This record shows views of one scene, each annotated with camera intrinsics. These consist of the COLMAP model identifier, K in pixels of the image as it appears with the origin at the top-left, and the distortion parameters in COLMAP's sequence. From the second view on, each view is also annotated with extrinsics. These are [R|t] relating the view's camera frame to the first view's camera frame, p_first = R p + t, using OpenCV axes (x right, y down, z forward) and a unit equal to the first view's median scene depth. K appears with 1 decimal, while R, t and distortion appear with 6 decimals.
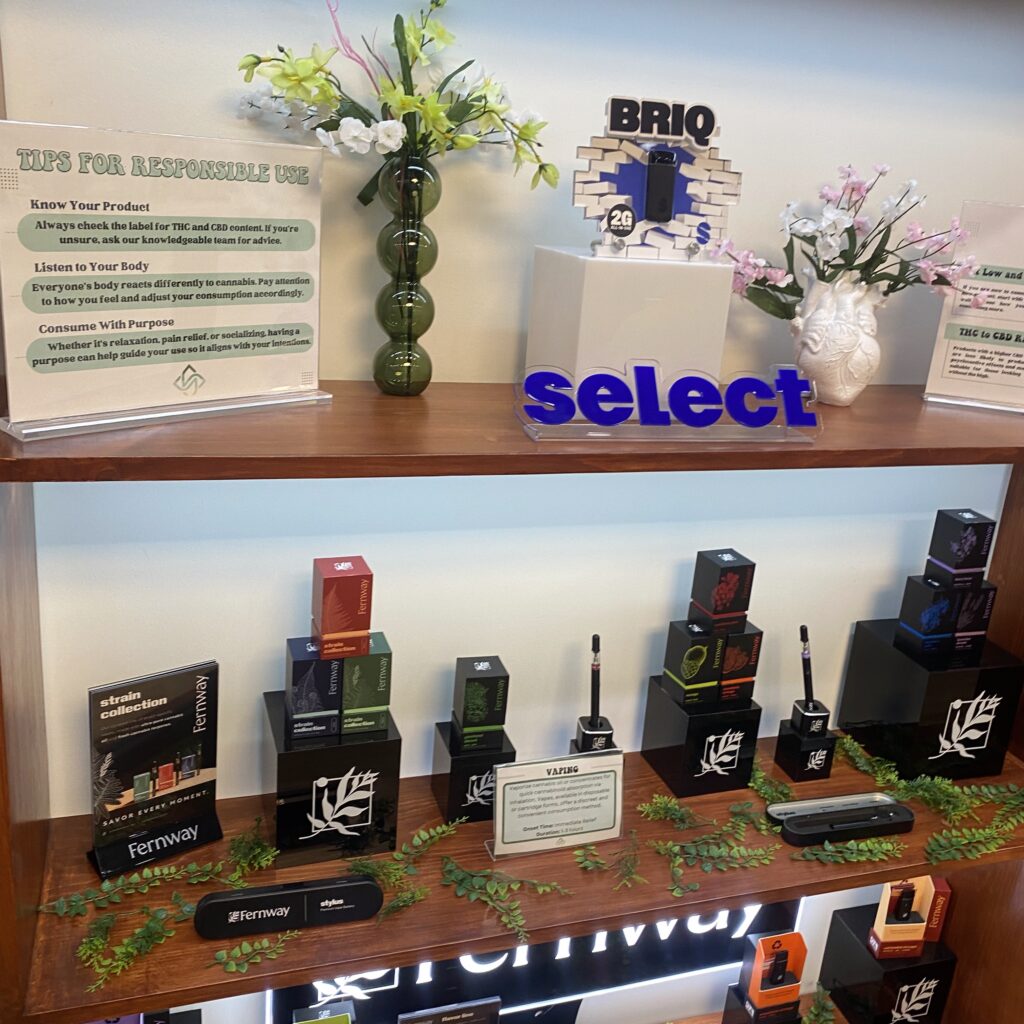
lens RADIAL K [[1026.0, 0, 510.4], [0, 1026.0, 524.9], [0, 0, 1]] dist [0.085131, -0.146284]
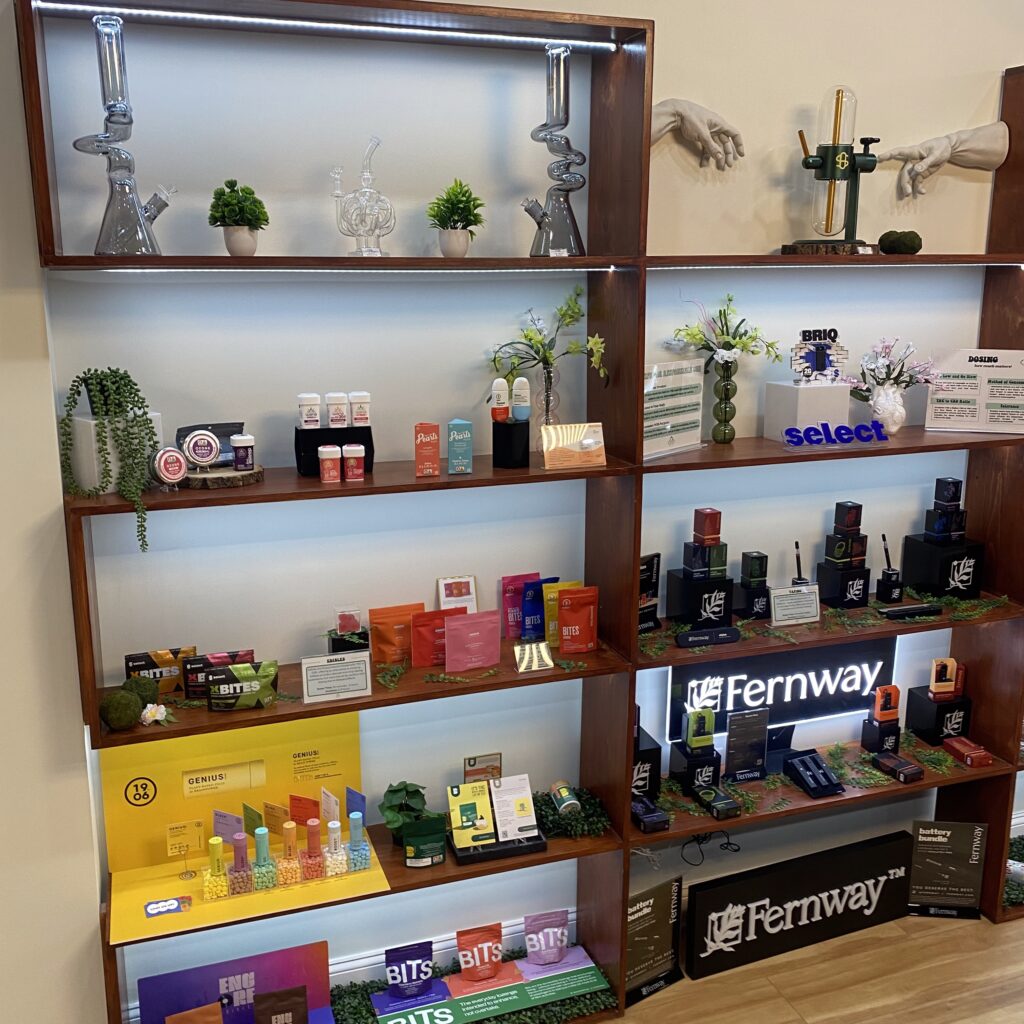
lens RADIAL K [[1026.0, 0, 510.4], [0, 1026.0, 524.9], [0, 0, 1]] dist [0.085131, -0.146284]
pose [[0.996569, -0.082546, 0.006025, -0.616409], [0.082754, 0.992543, -0.089499, 0.242927], [0.001408, 0.089691, 0.995969, -1.431298]]
